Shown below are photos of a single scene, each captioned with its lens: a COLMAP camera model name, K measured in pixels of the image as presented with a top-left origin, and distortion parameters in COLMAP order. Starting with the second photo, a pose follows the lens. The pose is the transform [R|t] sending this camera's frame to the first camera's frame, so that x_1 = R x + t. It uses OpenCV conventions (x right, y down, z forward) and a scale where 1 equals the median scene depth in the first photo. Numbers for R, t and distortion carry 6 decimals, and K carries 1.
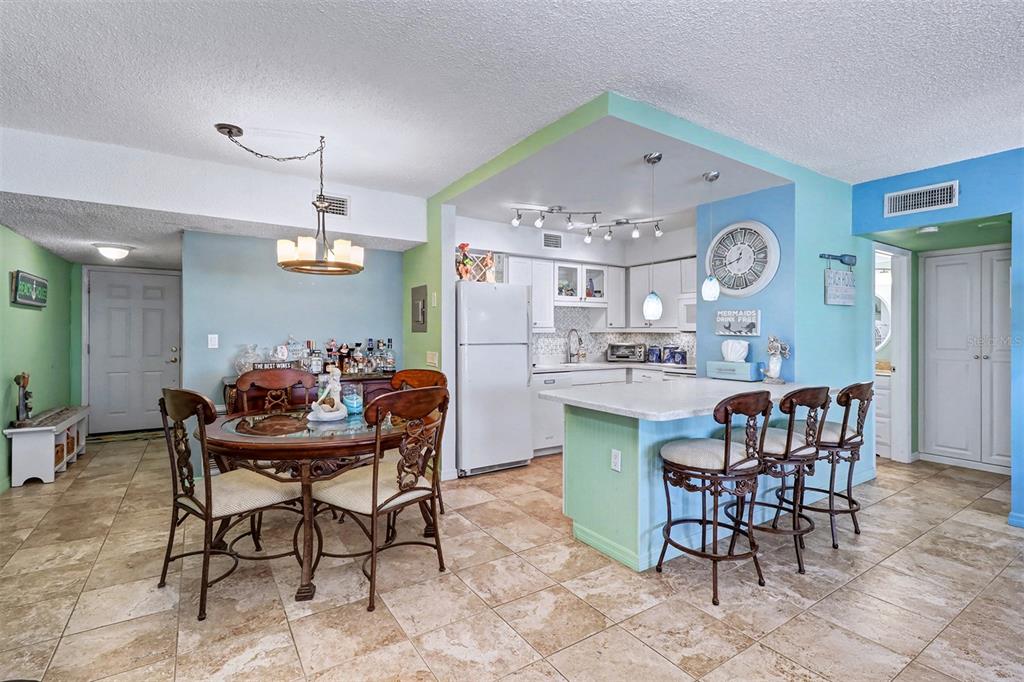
lens RADIAL K [[483.1, 0, 517.9], [0, 483.1, 334.4], [0, 0, 1]] dist [-0.002971, -0.000235]
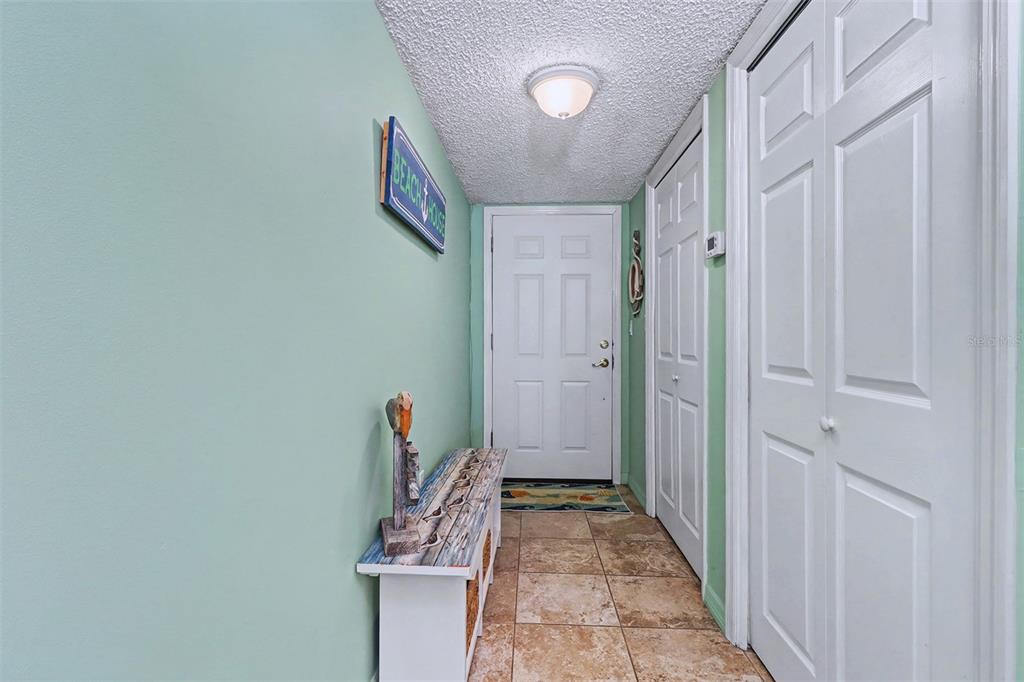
lens RADIAL K [[483.1, 0, 517.9], [0, 483.1, 334.4], [0, 0, 1]] dist [-0.002971, -0.000235]
pose [[0.818522, -0.002487, -0.574470, -0.731328], [0.001769, 0.999997, -0.001809, 0.034235], [0.574473, 0.000465, 0.818524, 0.737065]]
